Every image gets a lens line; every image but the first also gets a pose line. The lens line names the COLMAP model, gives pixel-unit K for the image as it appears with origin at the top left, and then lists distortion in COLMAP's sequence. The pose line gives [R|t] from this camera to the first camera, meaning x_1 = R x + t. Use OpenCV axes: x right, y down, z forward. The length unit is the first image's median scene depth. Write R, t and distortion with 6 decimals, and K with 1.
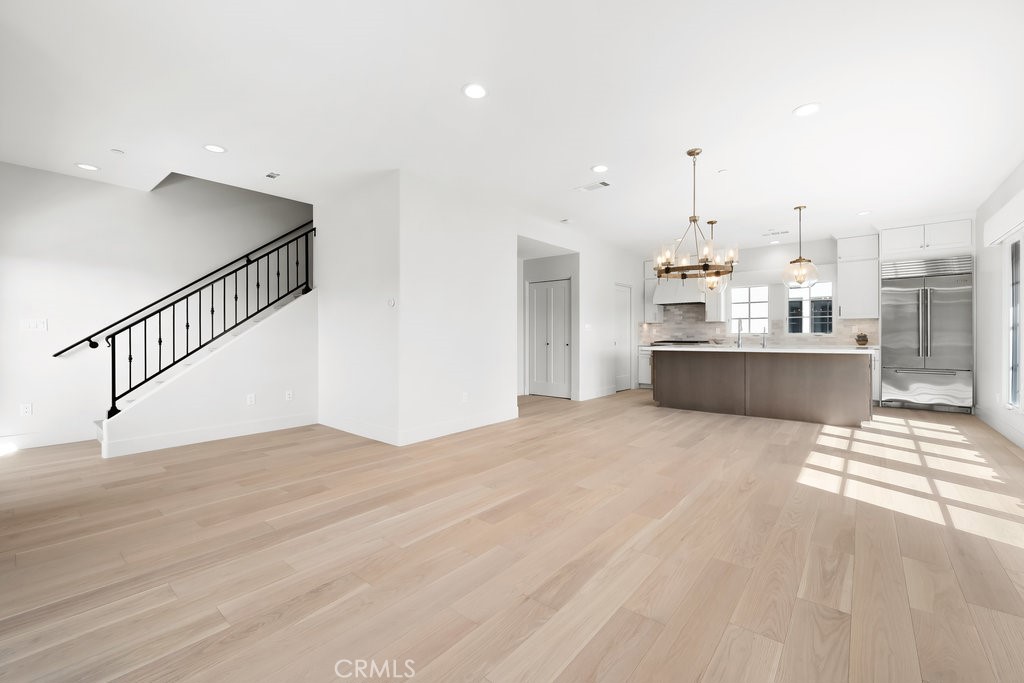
lens RADIAL K [[413.1, 0, 511.8], [0, 413.1, 338.1], [0, 0, 1]] dist [0.001199, 0.000337]
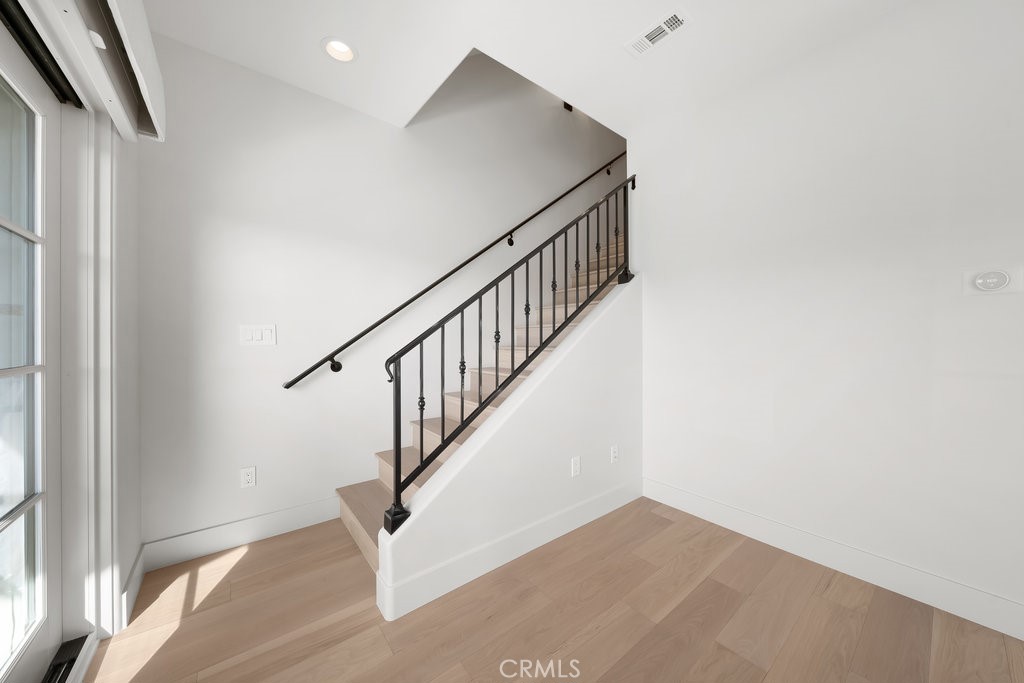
lens RADIAL K [[354.8, 0, 513.4], [0, 354.8, 339.6], [0, 0, 1]] dist [-0.002438, -0.000121]
pose [[0.980248, 0.003017, -0.197752, -0.665503], [-0.003142, 0.999995, -0.000317, -0.025407], [0.197750, 0.000932, 0.980252, 0.548453]]
